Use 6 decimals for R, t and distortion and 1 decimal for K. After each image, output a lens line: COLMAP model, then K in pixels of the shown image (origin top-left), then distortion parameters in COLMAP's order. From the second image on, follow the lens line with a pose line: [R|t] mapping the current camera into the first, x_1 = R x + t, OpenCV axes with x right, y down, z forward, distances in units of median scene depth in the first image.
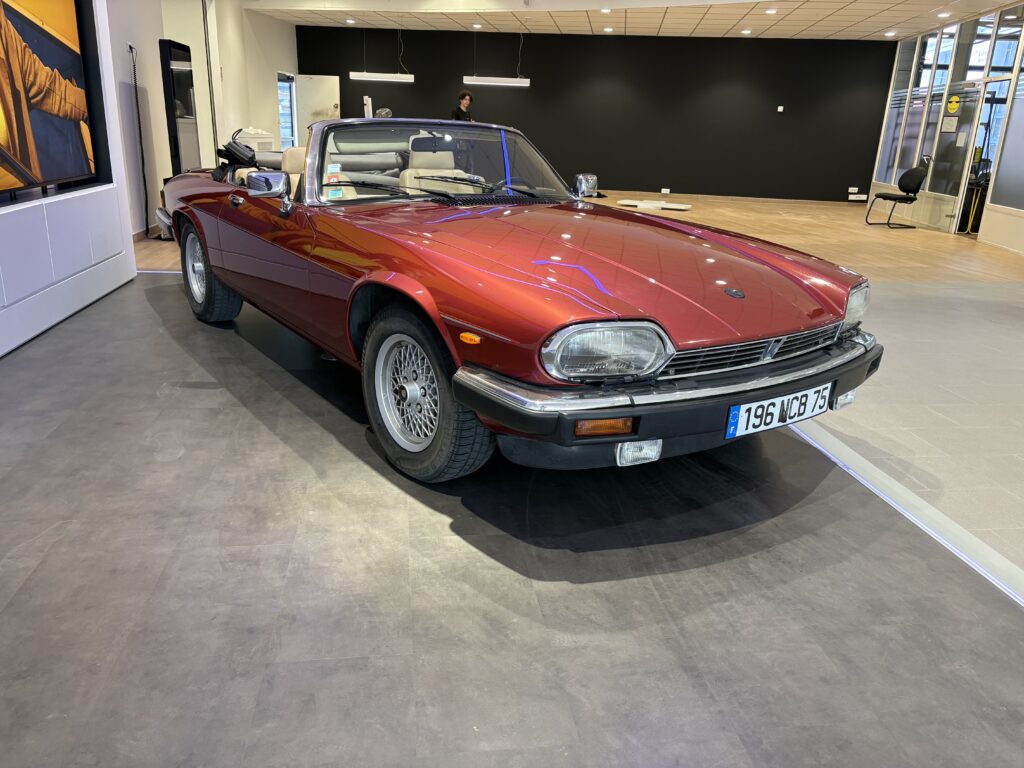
lens RADIAL K [[772.6, 0, 521.0], [0, 772.6, 379.2], [0, 0, 1]] dist [0.054936, -0.057797]
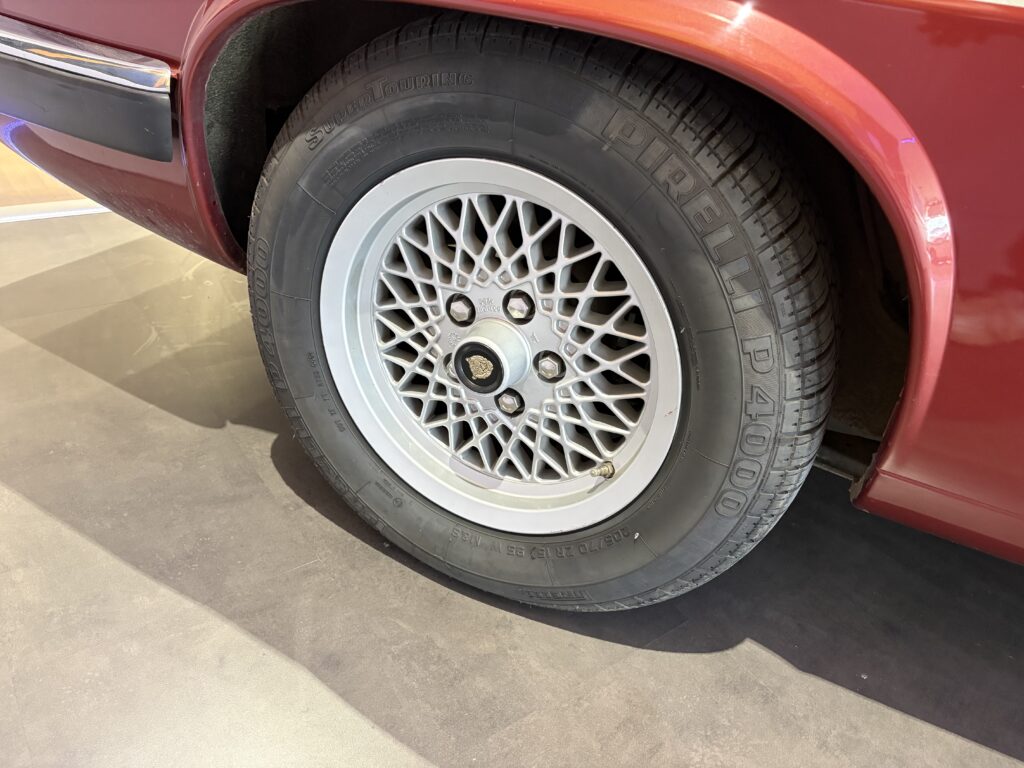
lens RADIAL K [[772.6, 0, 518.9], [0, 772.6, 385.3], [0, 0, 1]] dist [0.054936, -0.057797]
pose [[0.907677, -0.199766, 0.369075, -0.205678], [0.113657, 0.963588, 0.242032, -0.036925], [-0.403986, -0.177739, 0.897332, 0.595689]]
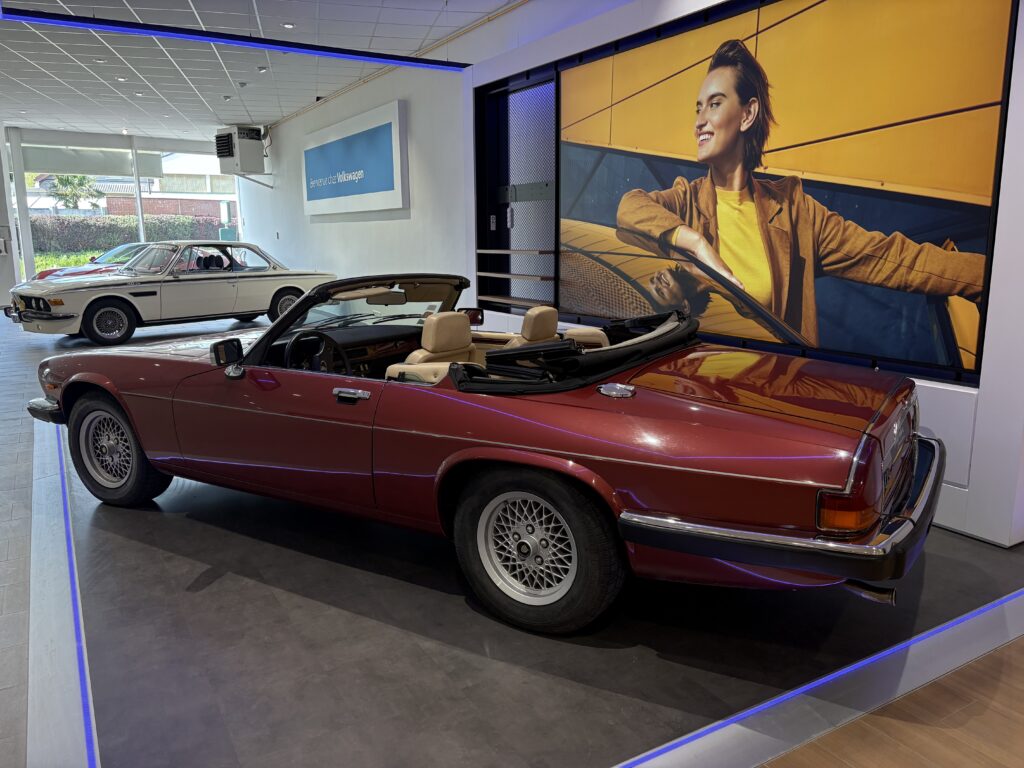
lens RADIAL K [[772.6, 0, 504.7], [0, 772.6, 382.8], [0, 0, 1]] dist [0.054936, -0.057797]
pose [[-0.930212, 0.036796, -0.365173, 0.149391], [-0.140416, 0.883588, 0.446717, -0.819464], [0.339100, 0.466818, -0.816757, 2.328502]]
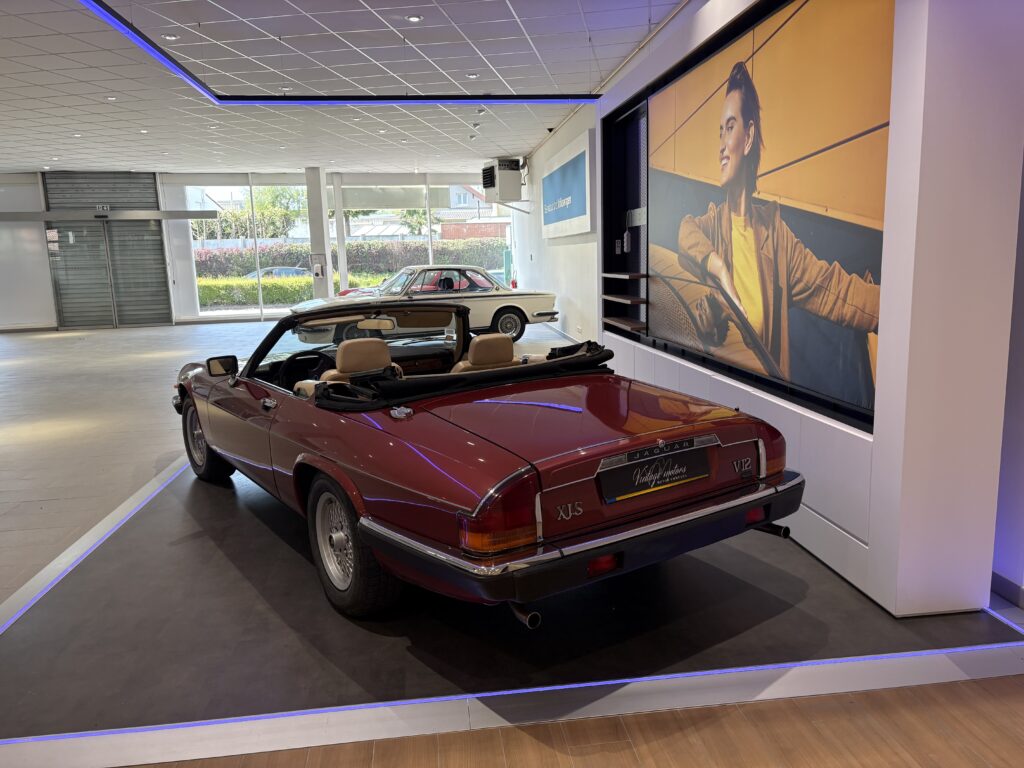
lens RADIAL K [[772.6, 0, 514.4], [0, 772.6, 389.6], [0, 0, 1]] dist [0.054936, -0.057797]
pose [[-0.999327, -0.014257, 0.033809, -0.442734], [0.003234, 0.883618, 0.468197, -0.930901], [-0.036549, 0.467991, -0.882977, 2.521866]]
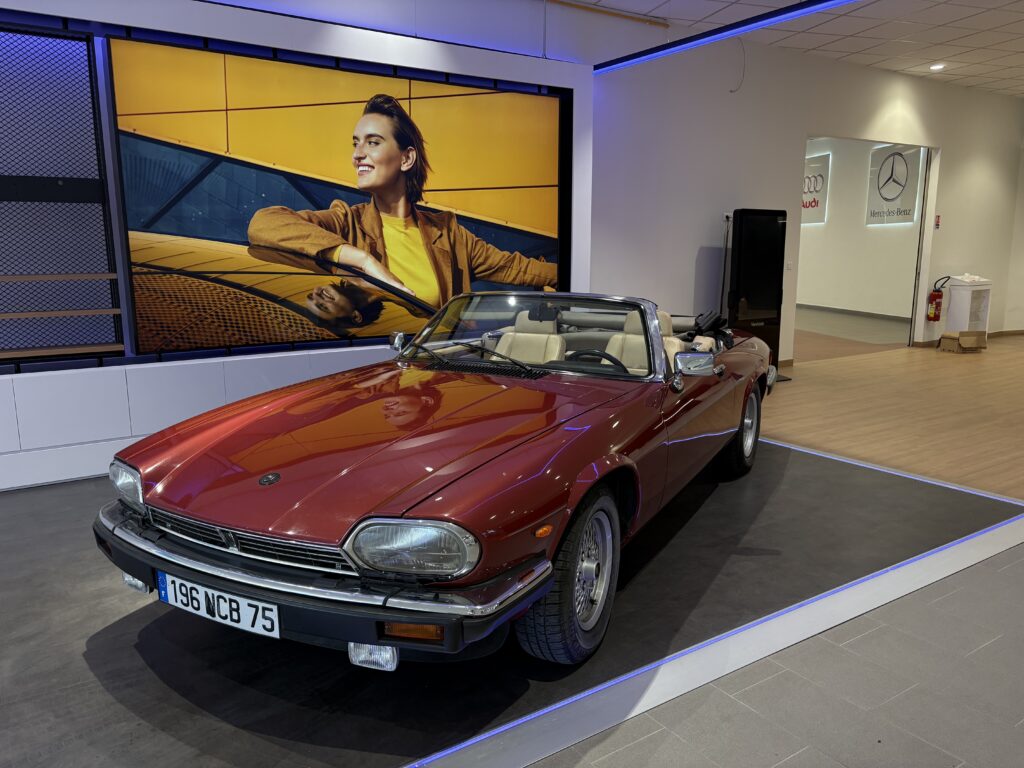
lens RADIAL K [[772.6, 0, 513.6], [0, 772.6, 389.6], [0, 0, 1]] dist [0.054936, -0.057797]
pose [[0.426665, 0.124083, -0.895857, 0.994259], [-0.260099, 0.965532, 0.009857, -0.241966], [0.866202, 0.228806, 0.444232, 0.621251]]
